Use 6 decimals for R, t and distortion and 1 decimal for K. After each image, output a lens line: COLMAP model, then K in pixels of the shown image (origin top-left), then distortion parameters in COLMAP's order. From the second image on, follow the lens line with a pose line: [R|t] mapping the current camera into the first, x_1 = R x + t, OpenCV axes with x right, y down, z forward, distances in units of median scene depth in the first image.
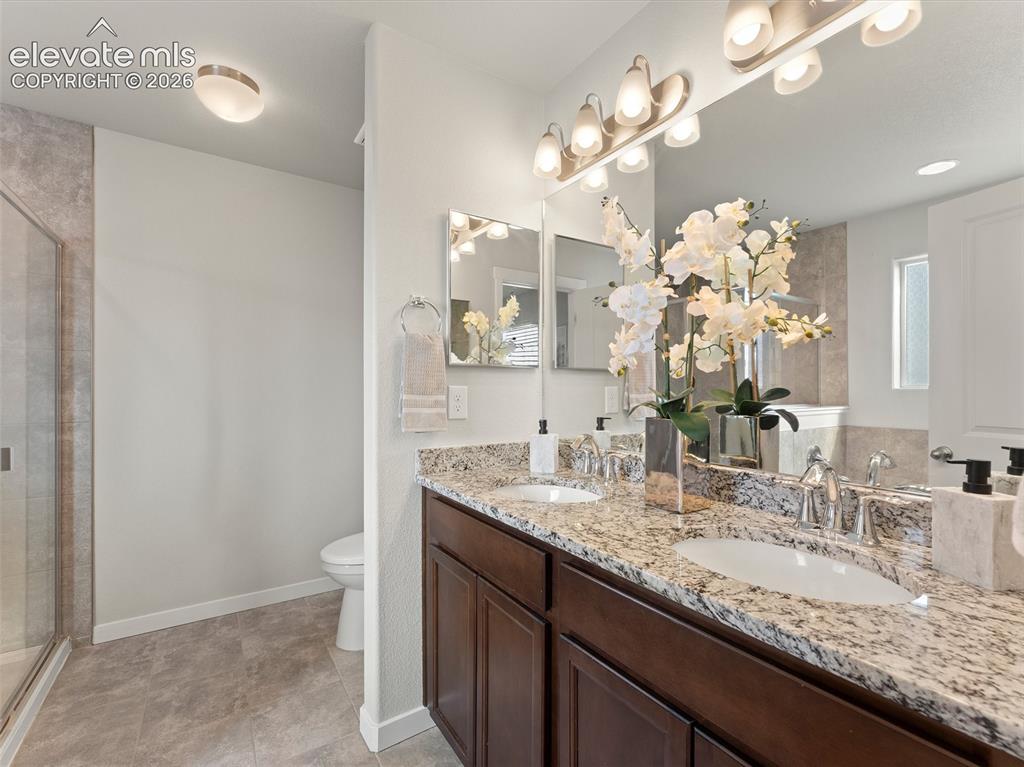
lens RADIAL K [[461.5, 0, 510.7], [0, 461.5, 387.7], [0, 0, 1]] dist [0.002709, -0.000029]
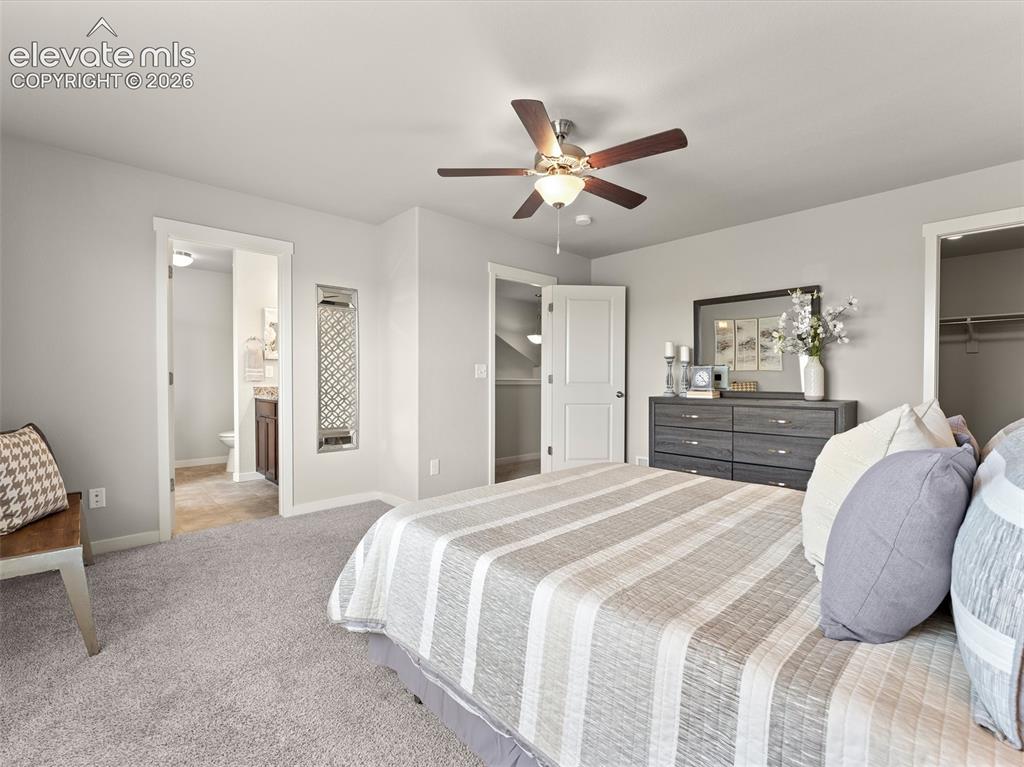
lens RADIAL K [[461.5, 0, 521.9], [0, 461.5, 383.1], [0, 0, 1]] dist [0.002709, -0.000029]
pose [[0.982162, -0.005569, 0.187954, 0.657702], [0.003328, 0.999920, 0.012237, 0.052716], [-0.188007, -0.011393, 0.982102, -1.582848]]
